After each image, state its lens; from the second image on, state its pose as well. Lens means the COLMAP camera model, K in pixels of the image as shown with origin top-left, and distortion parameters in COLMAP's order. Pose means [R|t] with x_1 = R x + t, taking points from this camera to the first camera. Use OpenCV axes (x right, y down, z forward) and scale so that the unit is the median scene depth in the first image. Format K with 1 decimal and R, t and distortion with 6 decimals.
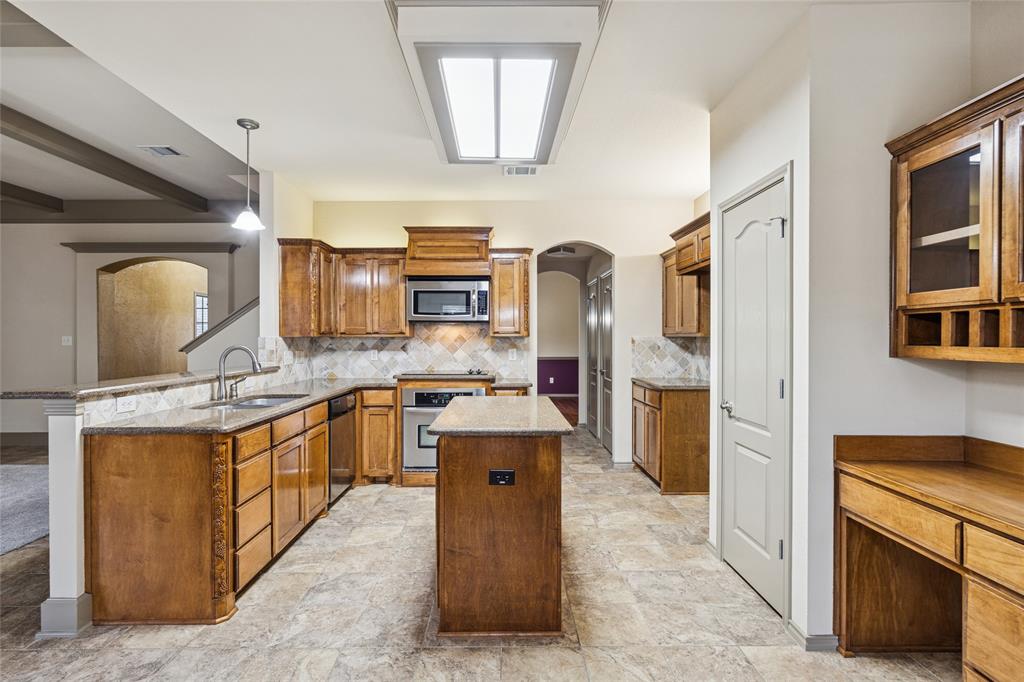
lens RADIAL K [[494.4, 0, 513.2], [0, 494.4, 339.1], [0, 0, 1]] dist [0.002830, -0.000114]
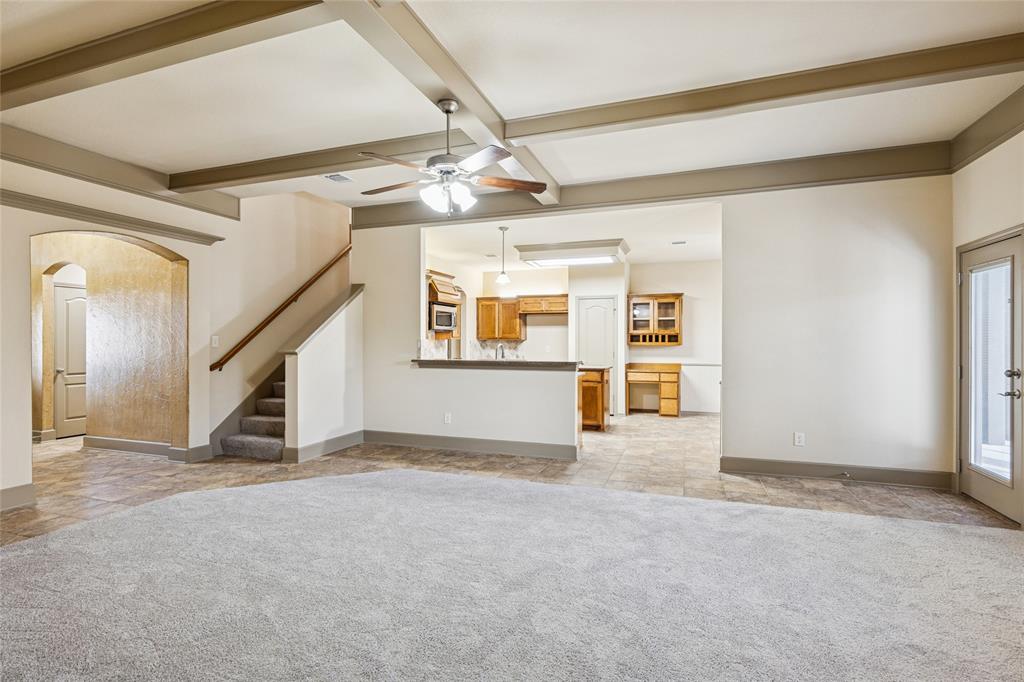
lens RADIAL K [[494.4, 0, 510.4], [0, 494.4, 340.9], [0, 0, 1]] dist [0.002830, -0.000114]
pose [[0.366744, 0.002238, 0.930319, -3.944517], [0.001321, 0.999995, -0.002926, 0.014302], [-0.930321, 0.002302, 0.366739, 0.421207]]
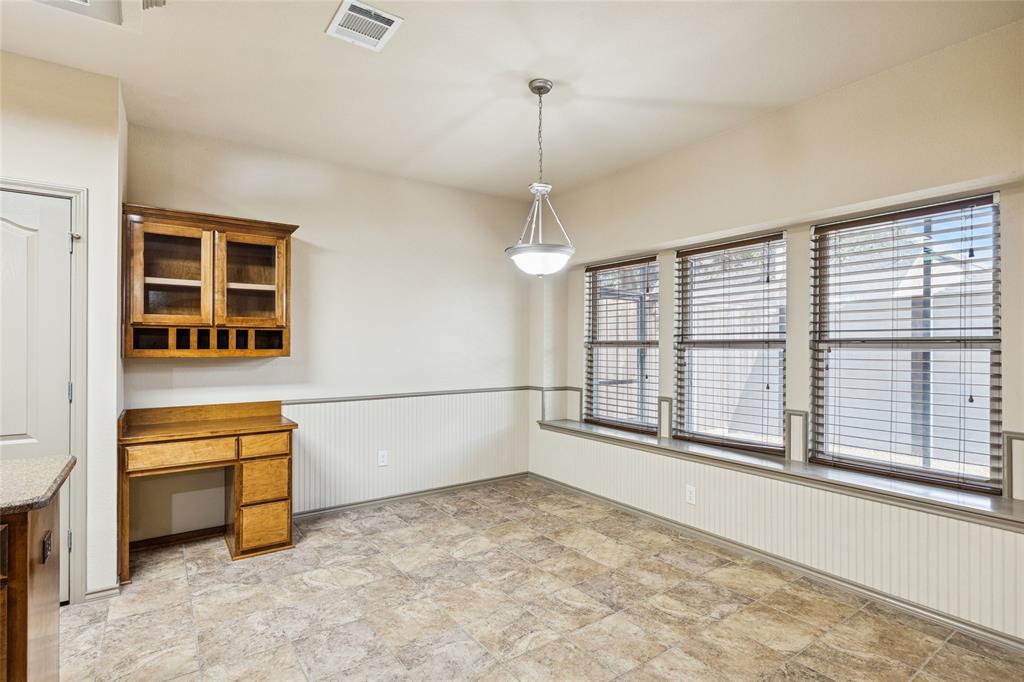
lens RADIAL K [[494.4, 0, 509.0], [0, 494.4, 342.6], [0, 0, 1]] dist [0.002830, -0.000114]
pose [[-0.558738, 0.006556, 0.829318, -1.091853], [0.002386, 0.999977, -0.006297, 0.005029], [-0.829340, -0.001540, -0.558741, 0.978433]]
